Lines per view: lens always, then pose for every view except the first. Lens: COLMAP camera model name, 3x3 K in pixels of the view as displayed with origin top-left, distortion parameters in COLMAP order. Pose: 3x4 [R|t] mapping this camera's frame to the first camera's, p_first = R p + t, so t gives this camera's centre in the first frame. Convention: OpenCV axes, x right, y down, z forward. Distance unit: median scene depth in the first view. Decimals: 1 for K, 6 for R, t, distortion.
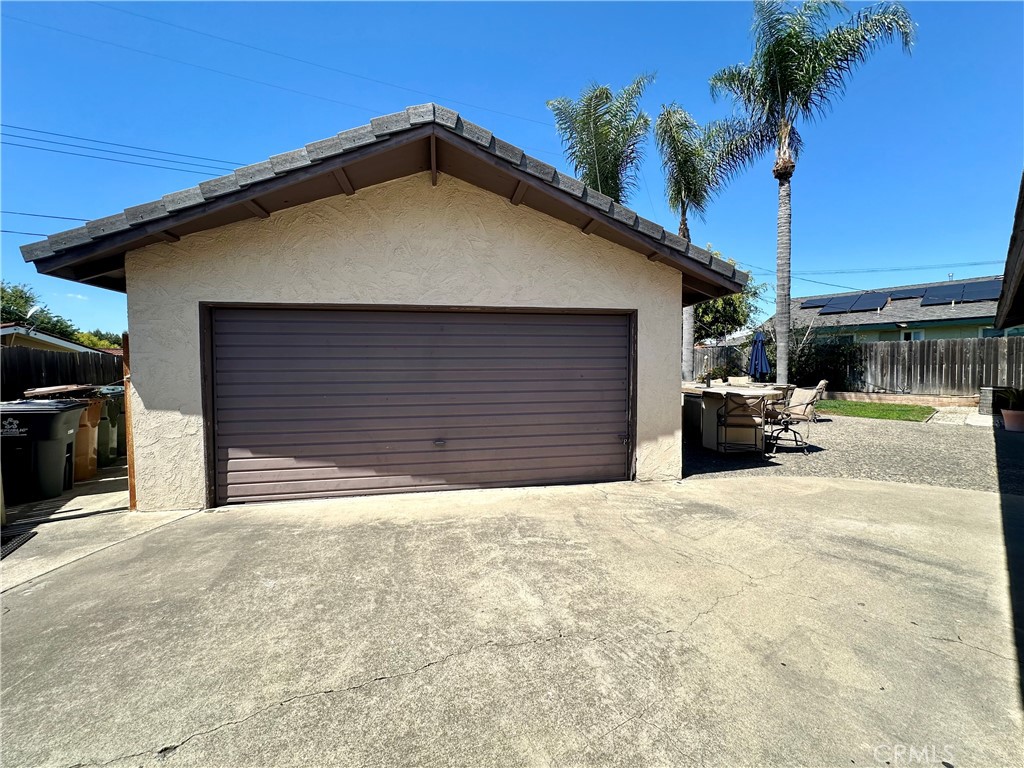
lens RADIAL K [[409.6, 0, 511.3], [0, 409.6, 382.5], [0, 0, 1]] dist [-0.002472, 0.000944]
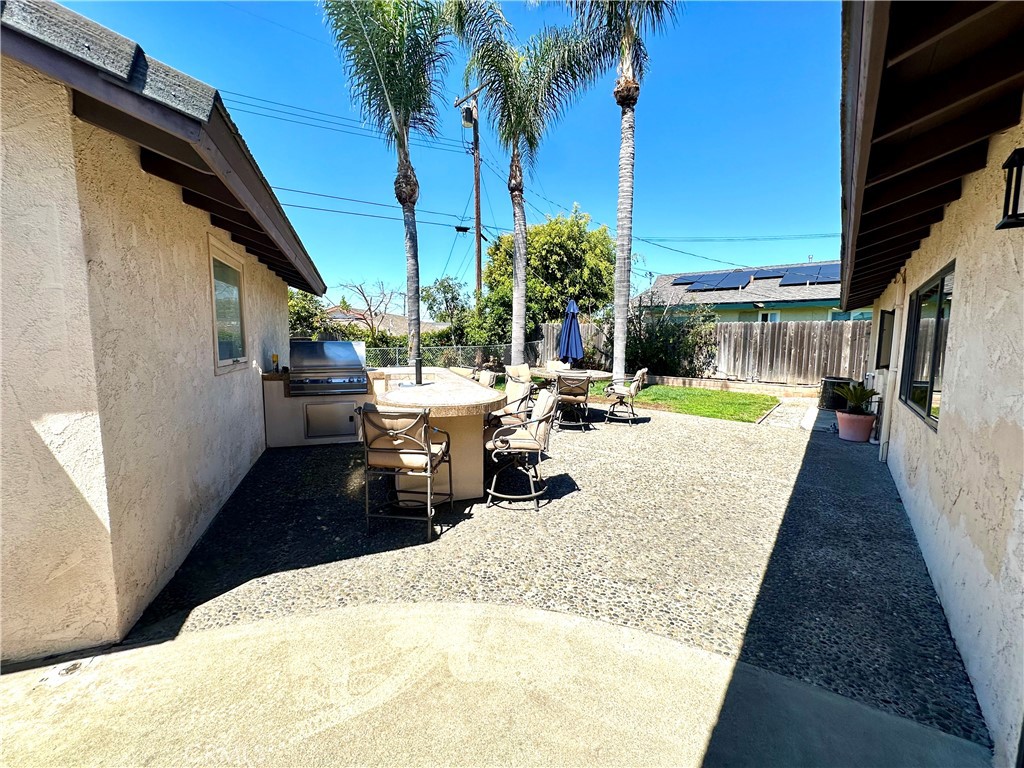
lens RADIAL K [[409.6, 0, 512.4], [0, 409.6, 380.8], [0, 0, 1]] dist [-0.002472, 0.000944]
pose [[0.982459, 0.006197, 0.186374, 0.276702], [-0.017131, 0.998220, 0.057117, -0.015552], [-0.185689, -0.059308, 0.980817, 0.220295]]
